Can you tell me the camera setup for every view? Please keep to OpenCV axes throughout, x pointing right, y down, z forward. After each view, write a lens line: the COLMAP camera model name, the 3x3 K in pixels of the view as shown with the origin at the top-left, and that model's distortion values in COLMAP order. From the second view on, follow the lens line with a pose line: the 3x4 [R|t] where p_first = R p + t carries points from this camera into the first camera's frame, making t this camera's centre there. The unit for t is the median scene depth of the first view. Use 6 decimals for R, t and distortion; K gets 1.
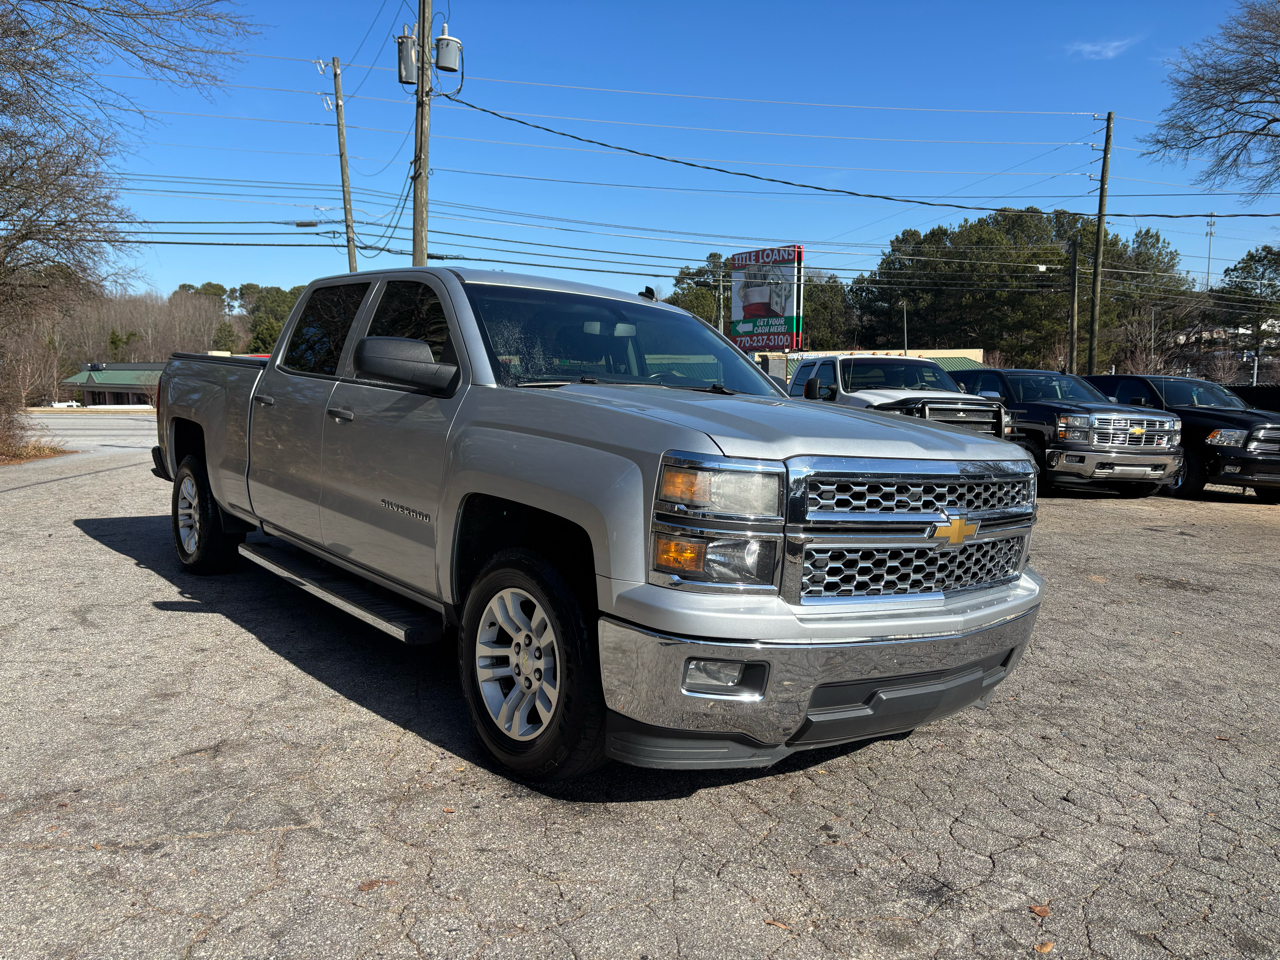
lens RADIAL K [[973.9, 0, 640.0], [0, 973.9, 480.0], [0, 0, 1]] dist [0.054934, -0.062478]
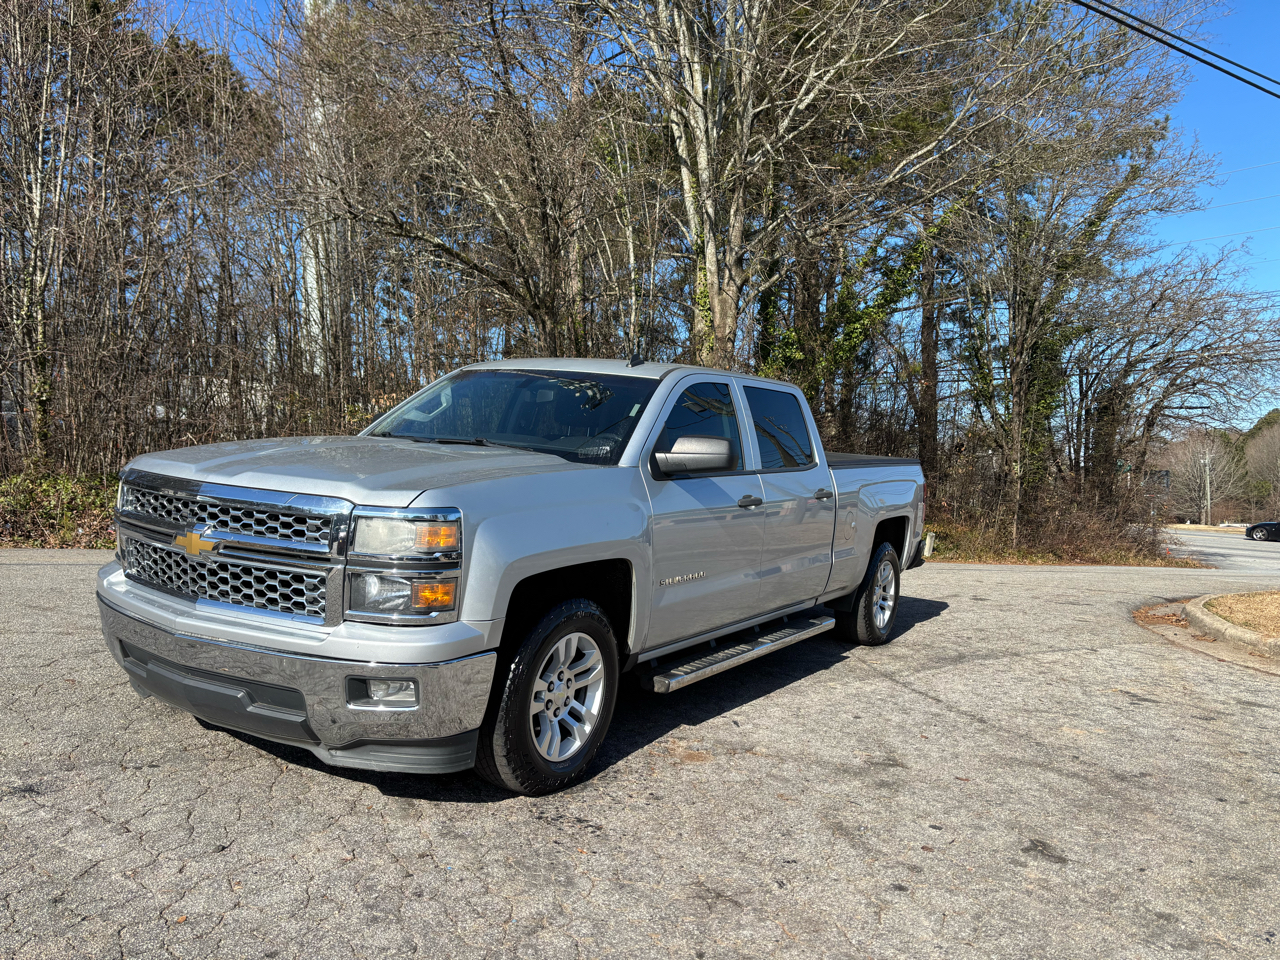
lens RADIAL K [[981.9, 0, 656.9], [0, 981.9, 485.5], [0, 0, 1]] dist [0.043917, -0.044574]
pose [[0.320521, 0.006359, -0.947220, 1.304491], [-0.126440, 0.991316, -0.036130, -0.034123], [0.938765, 0.131347, 0.318541, 0.930783]]
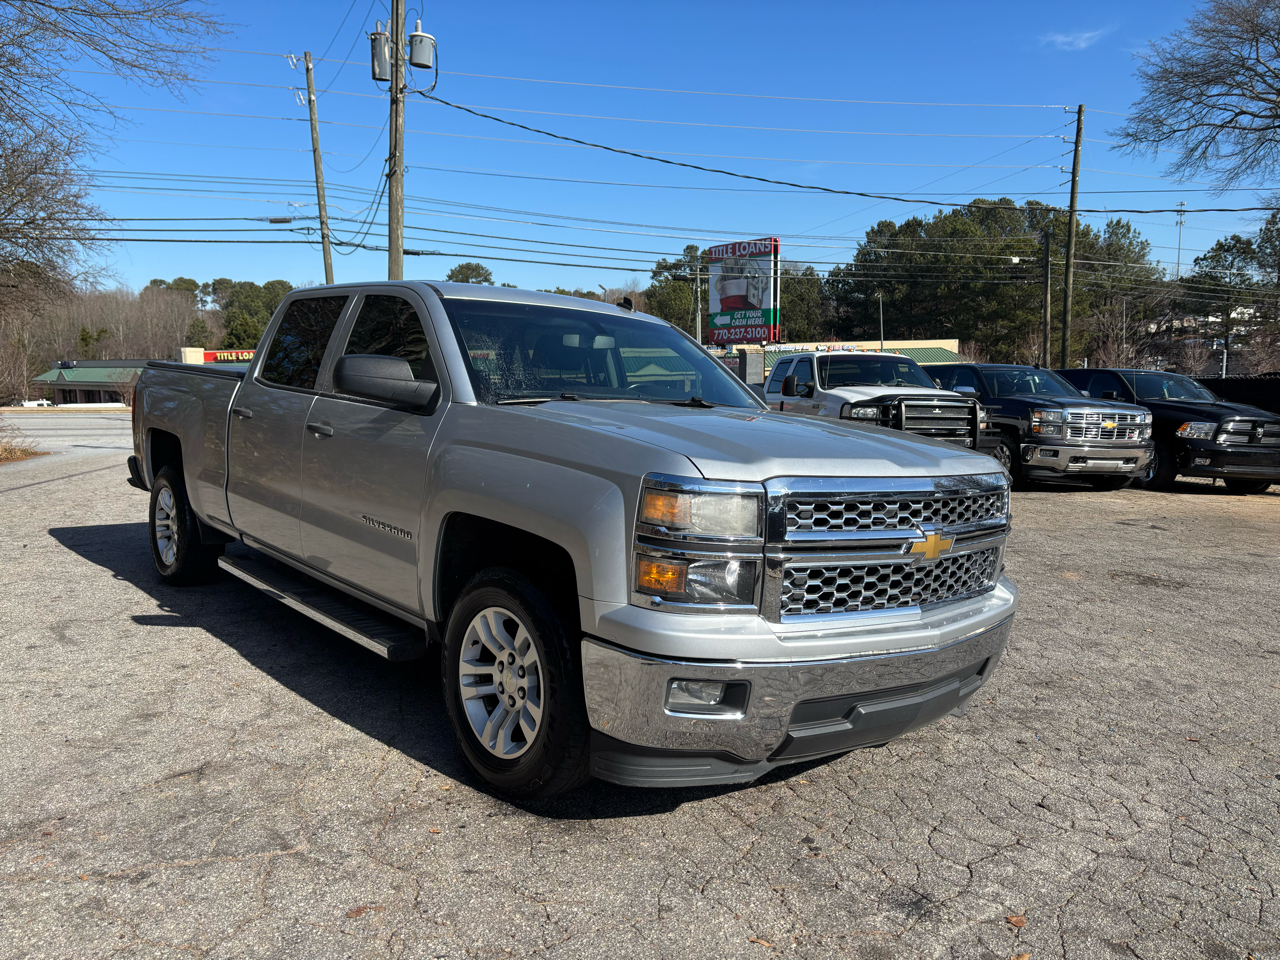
lens RADIAL K [[973.6, 0, 641.3], [0, 973.6, 477.0], [0, 0, 1]] dist [0.054421, -0.060618]
pose [[0.999688, -0.011029, 0.022416, -0.001058], [0.010913, 0.999926, 0.005322, -0.023648], [-0.022474, -0.005076, 0.999735, -0.008472]]
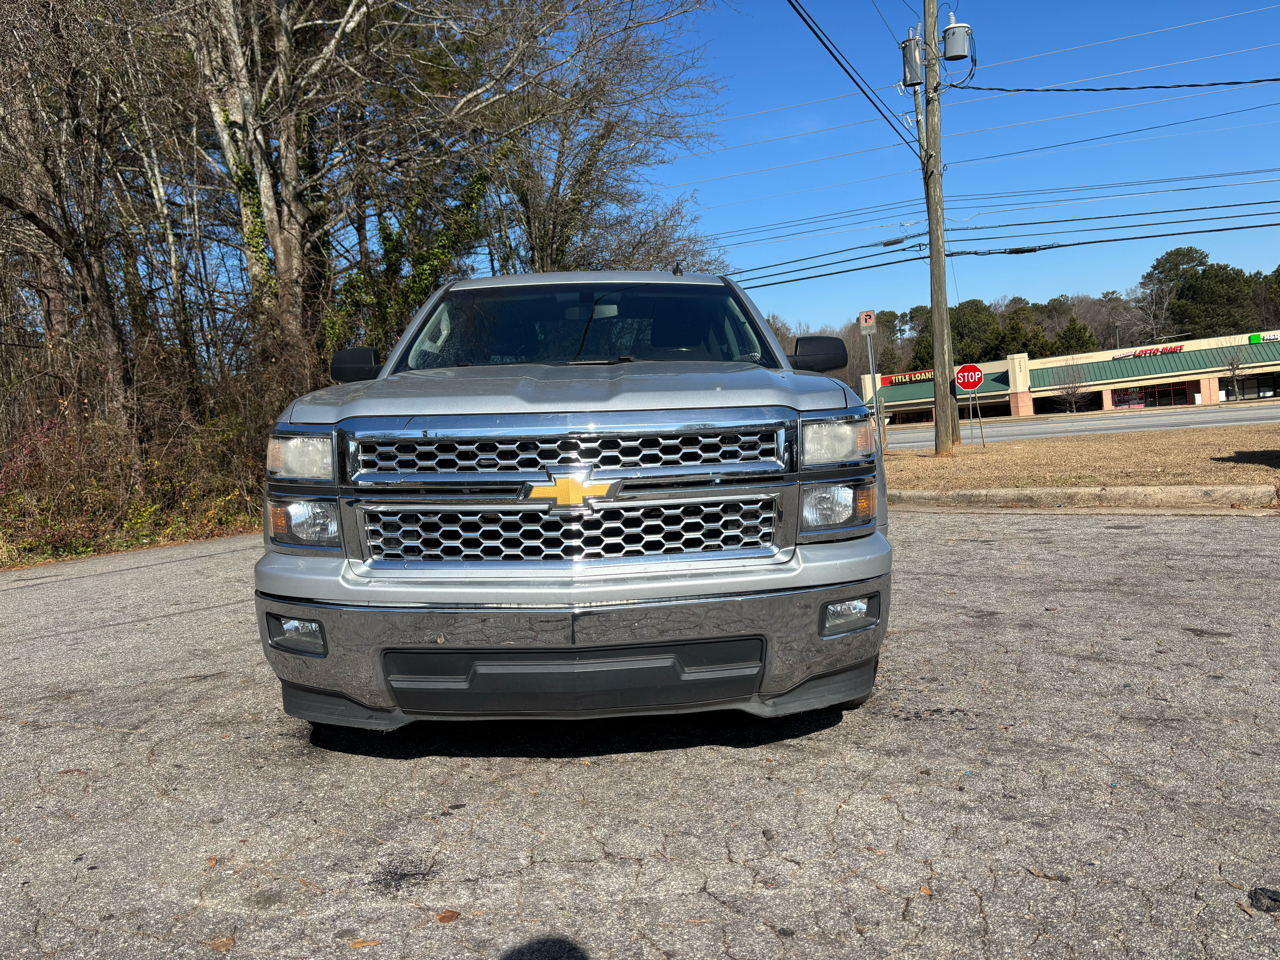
lens RADIAL K [[978.0, 0, 656.0], [0, 978.0, 468.7], [0, 0, 1]] dist [0.055600, -0.062177]
pose [[0.785677, -0.045939, -0.616929, 0.765186], [0.030353, 0.998901, -0.035726, 0.053805], [0.617892, 0.009344, 0.786208, 0.292209]]
